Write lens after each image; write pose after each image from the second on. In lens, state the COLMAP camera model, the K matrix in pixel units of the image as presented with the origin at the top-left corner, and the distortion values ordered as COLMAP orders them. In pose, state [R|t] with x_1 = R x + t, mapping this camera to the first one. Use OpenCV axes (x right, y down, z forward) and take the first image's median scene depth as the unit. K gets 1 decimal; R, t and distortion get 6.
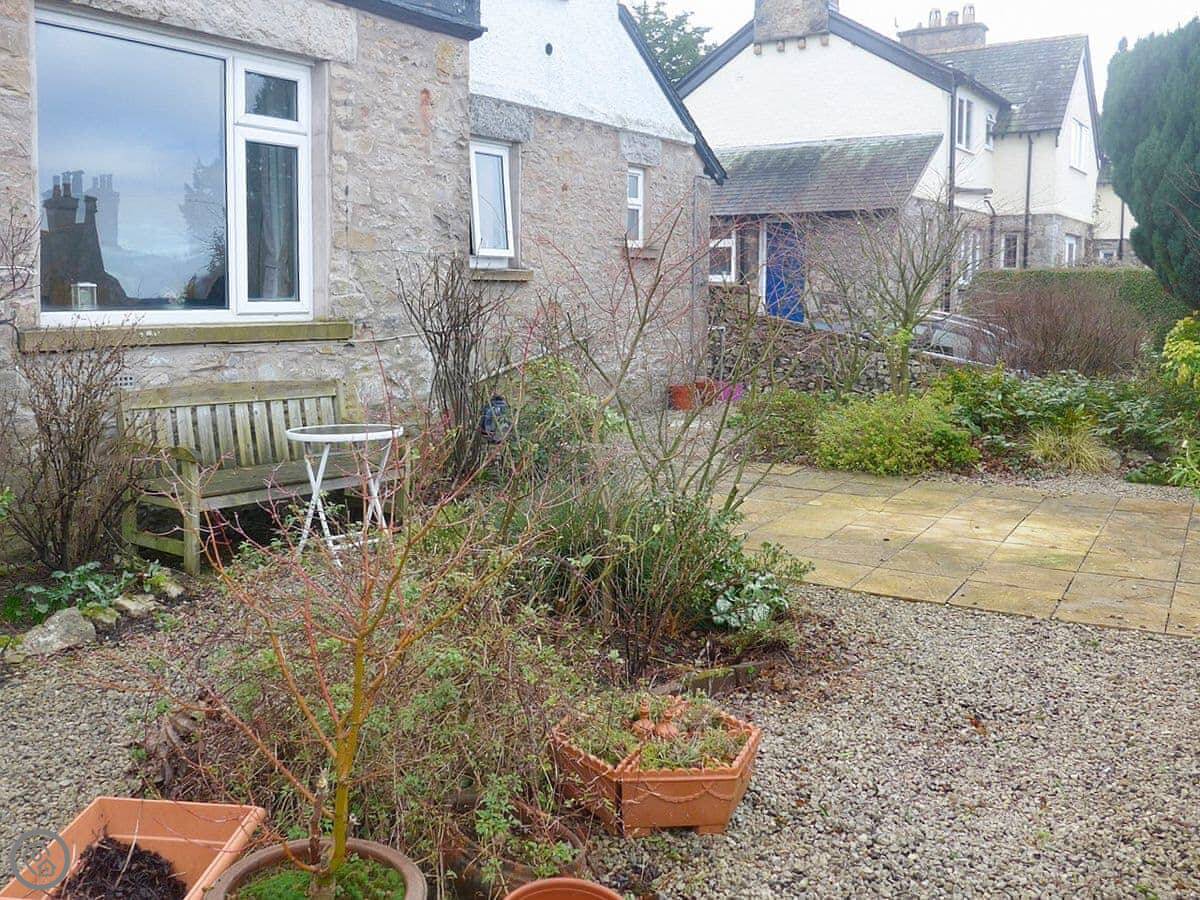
lens RADIAL K [[1026.4, 0, 598.6], [0, 1026.4, 390.4], [0, 0, 1]] dist [-0.044783, 0.001597]
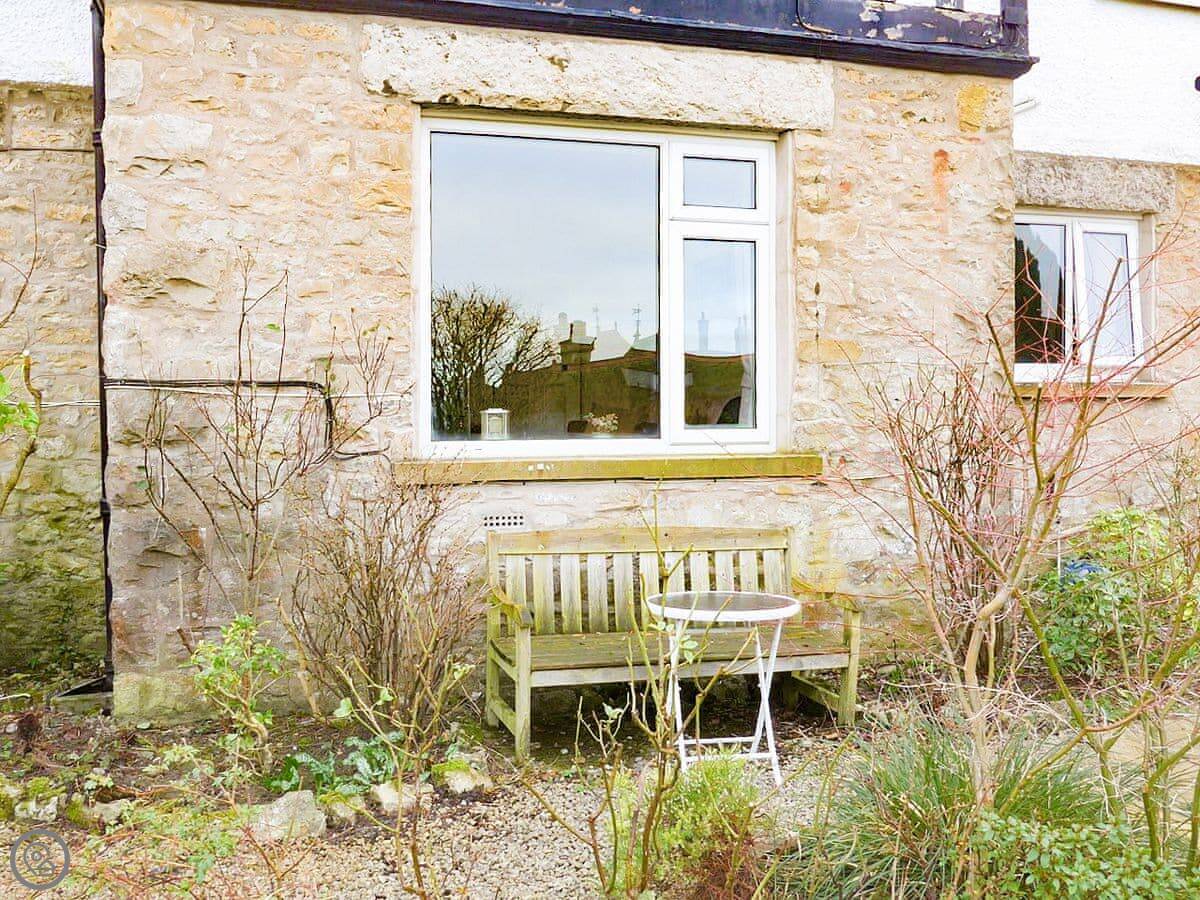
lens RADIAL K [[1064.7, 0, 600.0], [0, 1064.7, 450.0], [0, 0, 1]] dist [-0.042587, 0.003158]
pose [[0.784529, 0.009656, -0.620017, 0.132871], [-0.047601, 0.997866, -0.044690, -0.026189], [0.618263, 0.064574, 0.783315, 0.259284]]
